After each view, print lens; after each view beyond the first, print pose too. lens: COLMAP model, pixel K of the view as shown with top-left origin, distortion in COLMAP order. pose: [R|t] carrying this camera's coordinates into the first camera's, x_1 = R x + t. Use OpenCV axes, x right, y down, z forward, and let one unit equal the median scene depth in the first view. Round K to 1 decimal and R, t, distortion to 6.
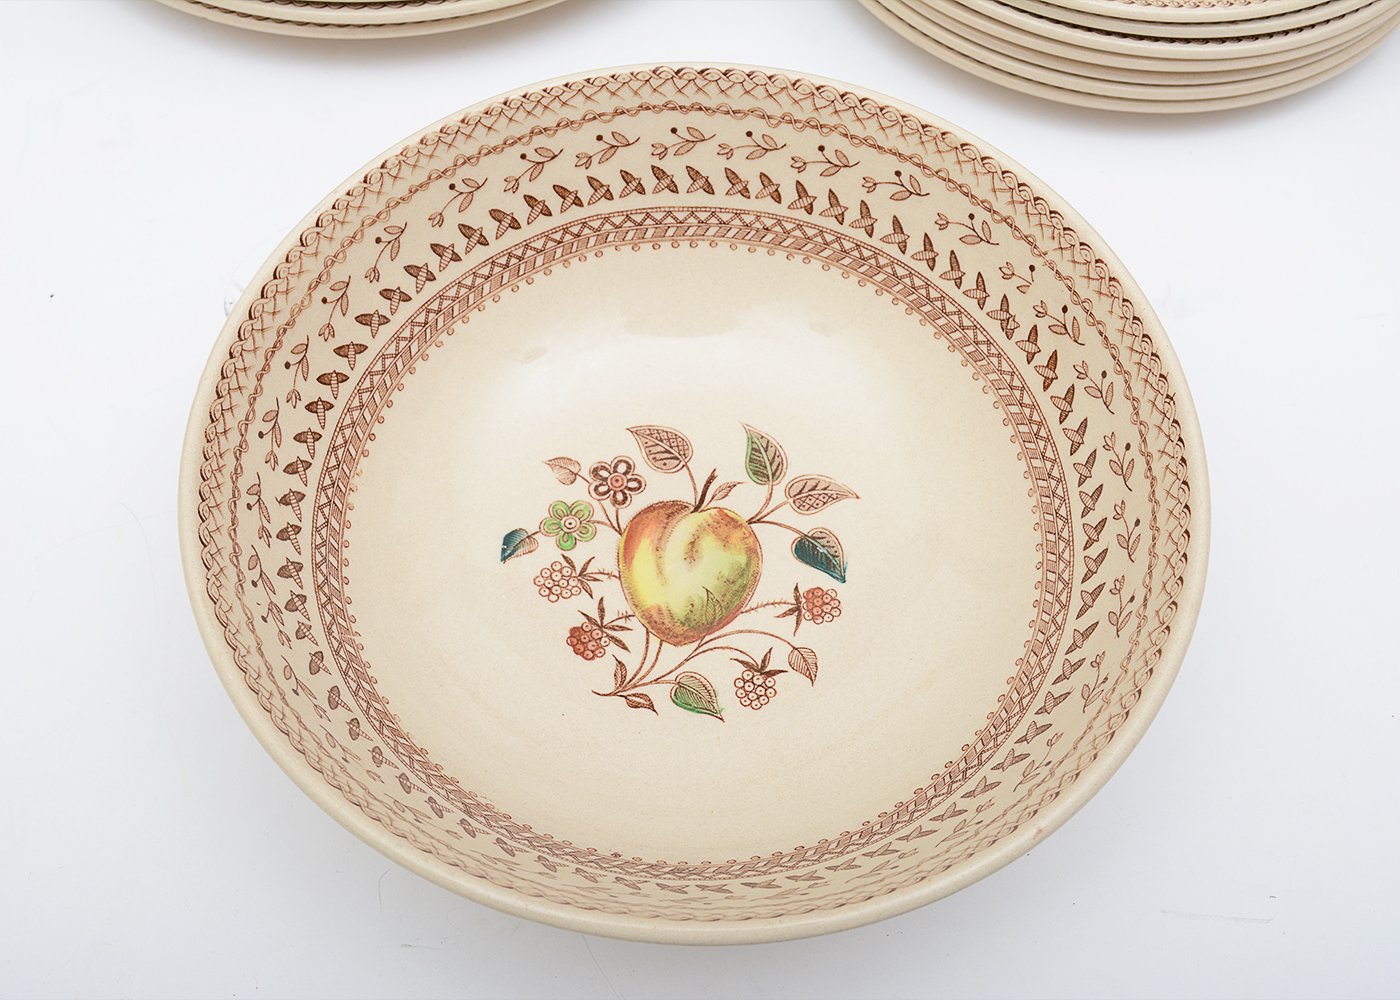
lens RADIAL K [[1691.2, 0, 706.4], [0, 1691.2, 508.8], [0, 0, 1]] dist [-0.050825, 0.000000]
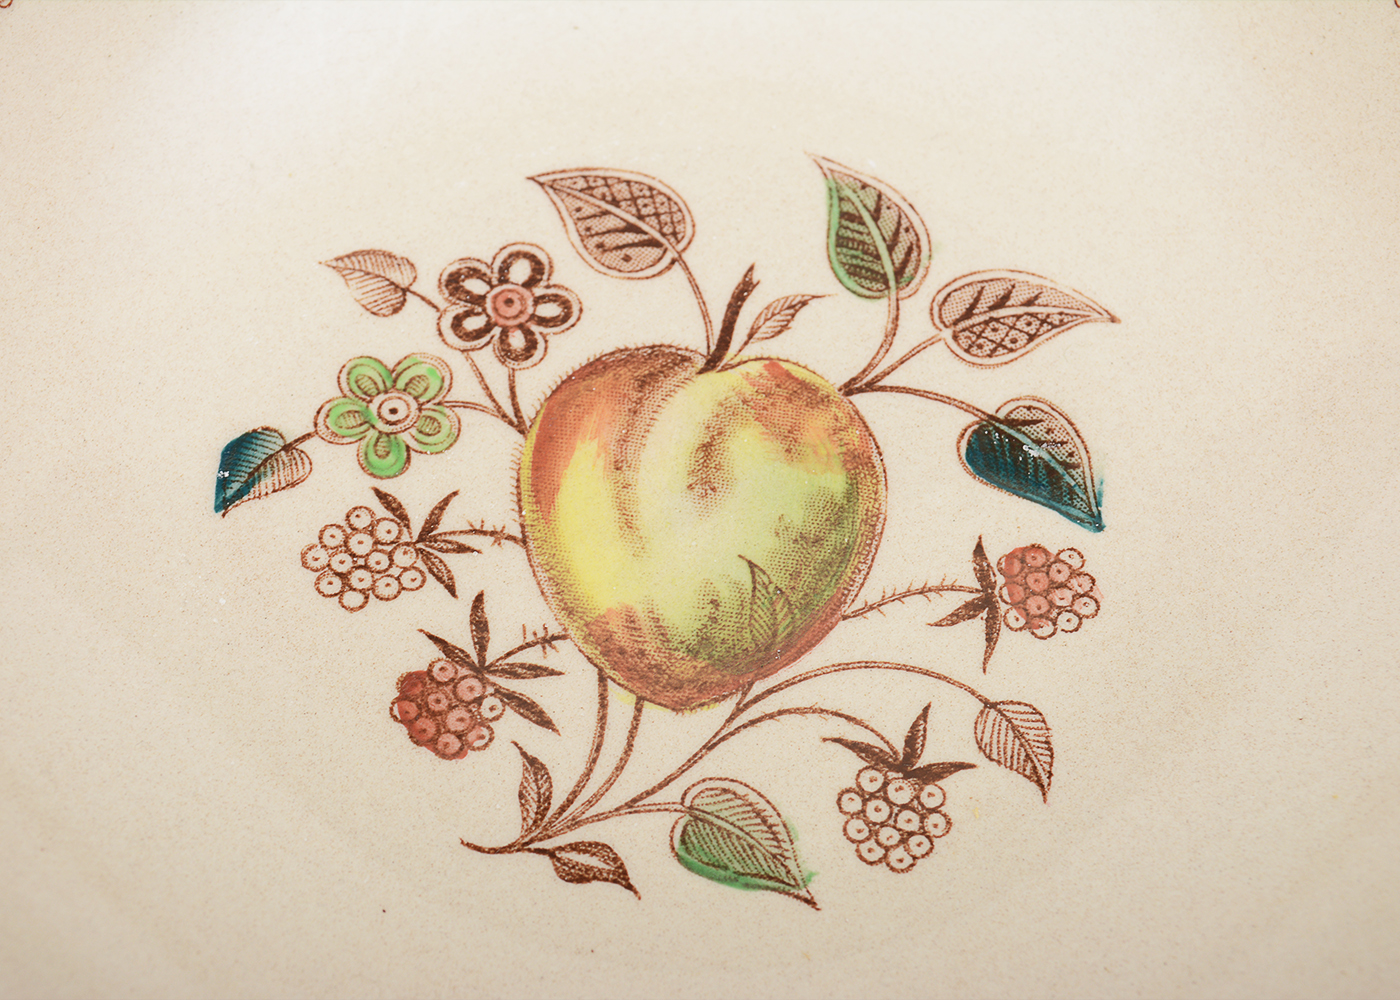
lens RADIAL K [[2302.9, 0, 711.5], [0, 2302.9, 498.7], [0, 0, 1]] dist [-0.038259, 0.000000]
pose [[0.998892, -0.040247, 0.024386, -0.020849], [0.040428, 0.999158, -0.006967, 0.036382], [-0.024085, 0.007945, 0.999678, 0.470277]]
